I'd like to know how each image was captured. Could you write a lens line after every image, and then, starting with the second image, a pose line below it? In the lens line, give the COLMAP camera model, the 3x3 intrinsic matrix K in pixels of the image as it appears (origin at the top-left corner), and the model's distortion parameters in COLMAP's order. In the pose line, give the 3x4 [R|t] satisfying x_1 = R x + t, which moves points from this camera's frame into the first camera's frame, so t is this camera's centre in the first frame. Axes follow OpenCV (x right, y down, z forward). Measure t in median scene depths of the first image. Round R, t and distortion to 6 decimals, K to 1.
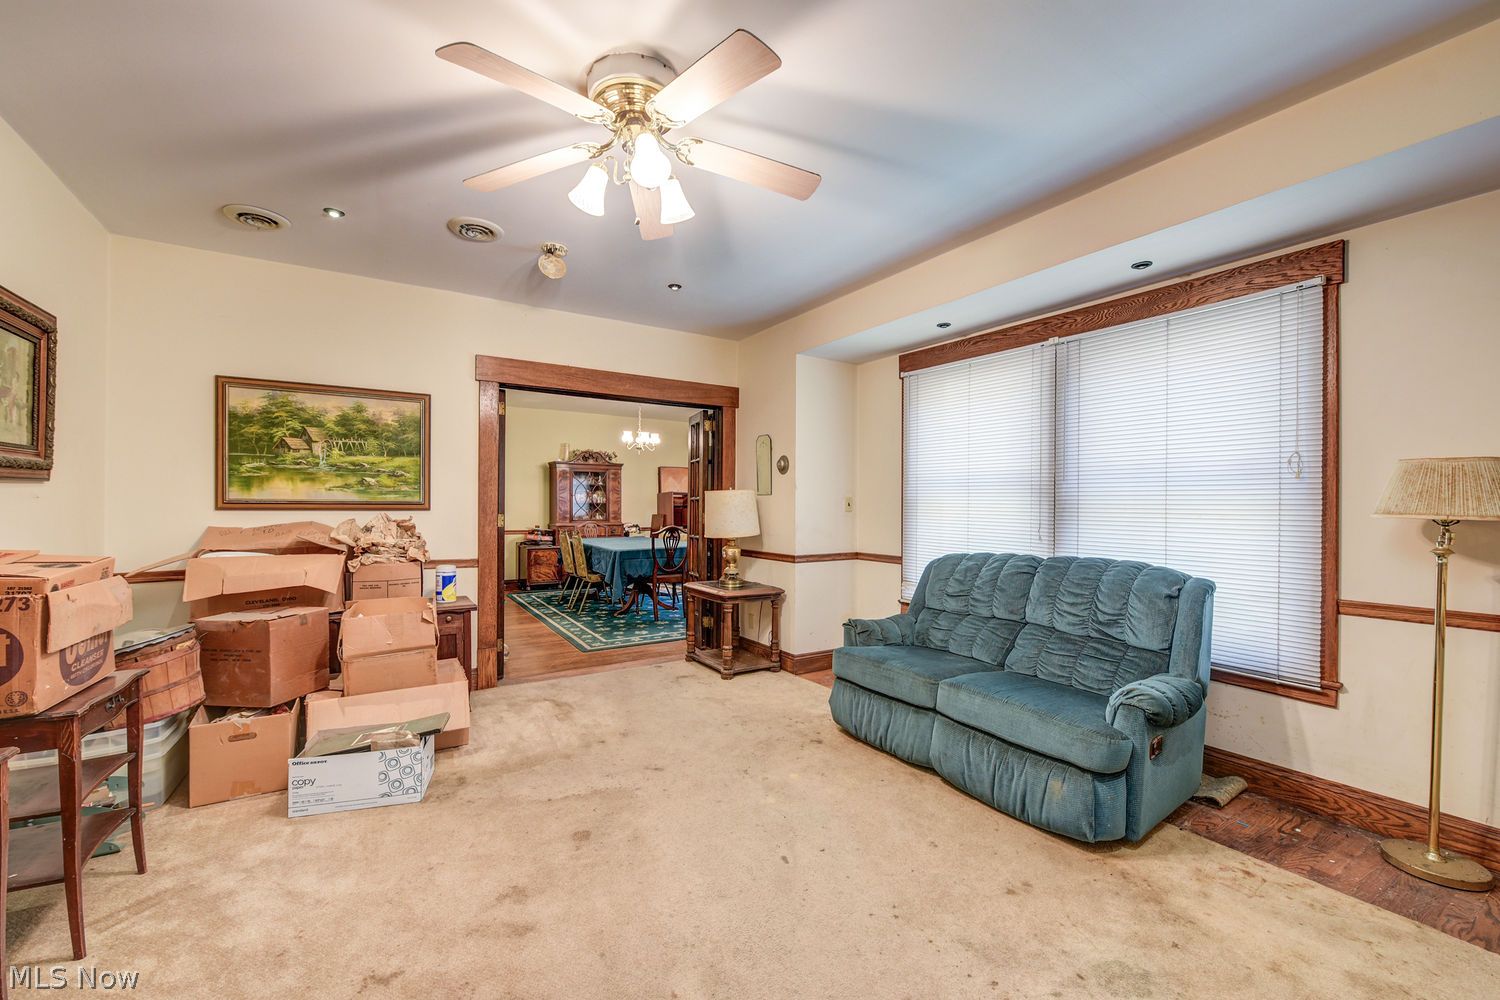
lens RADIAL K [[599.1, 0, 746.9], [0, 599.1, 506.7], [0, 0, 1]] dist [-0.003646, -0.003254]
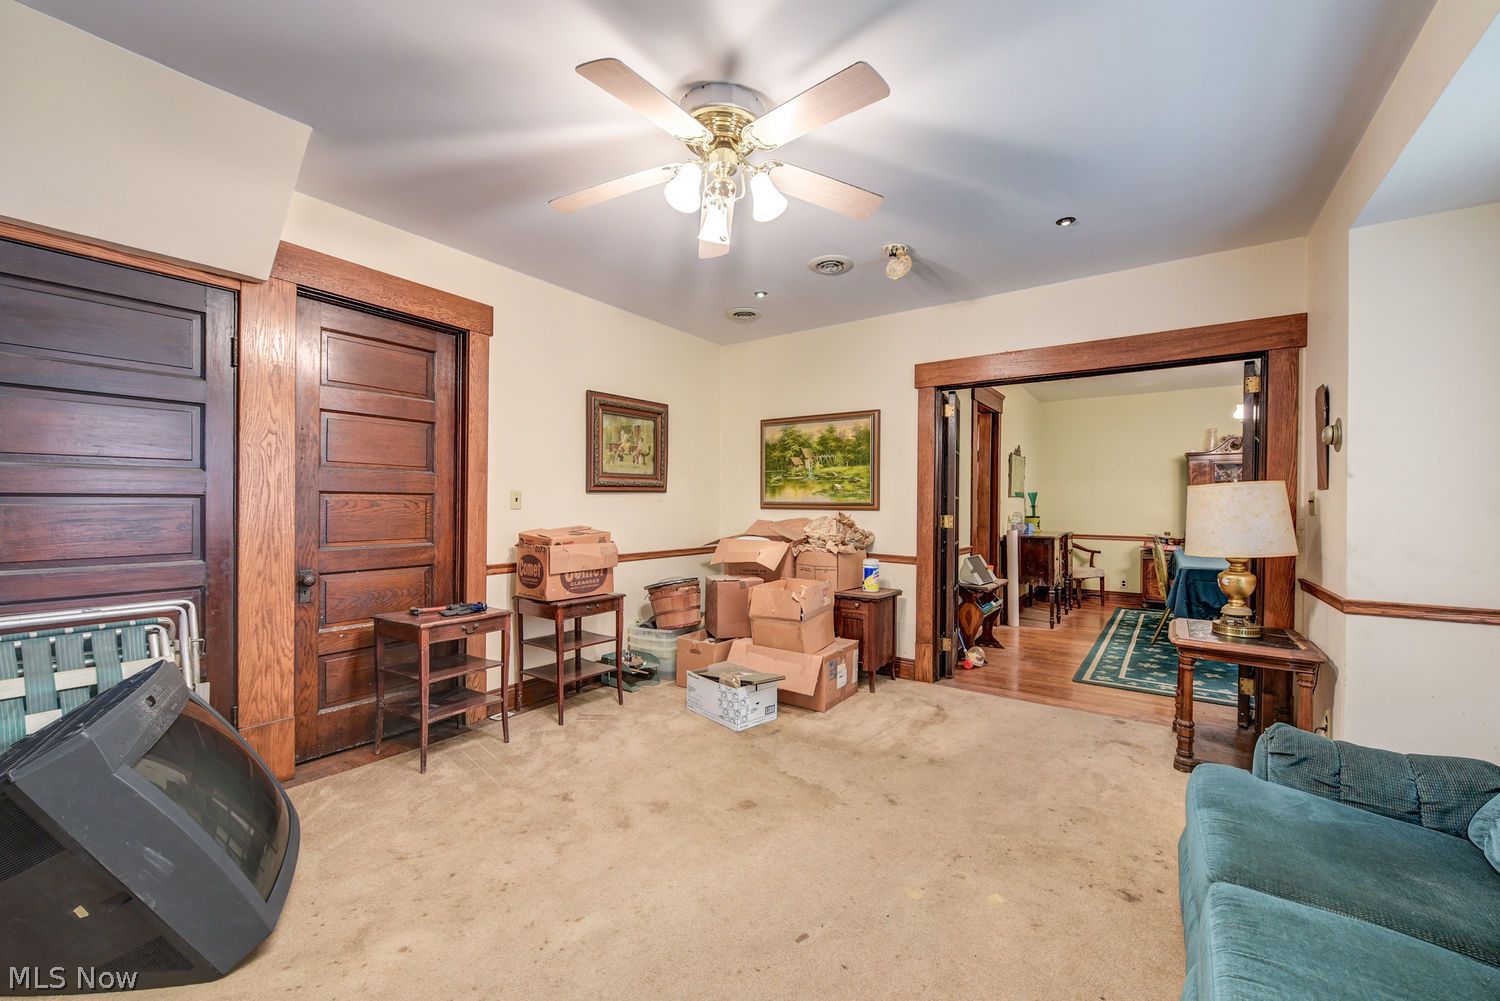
lens RADIAL K [[592.2, 0, 746.3], [0, 592.2, 507.1], [0, 0, 1]] dist [-0.004050, -0.000283]
pose [[0.383169, 0.002820, -0.923674, 0.446085], [-0.005998, 0.999982, 0.000565, 0.000316], [0.923659, 0.005324, 0.383179, 0.353078]]
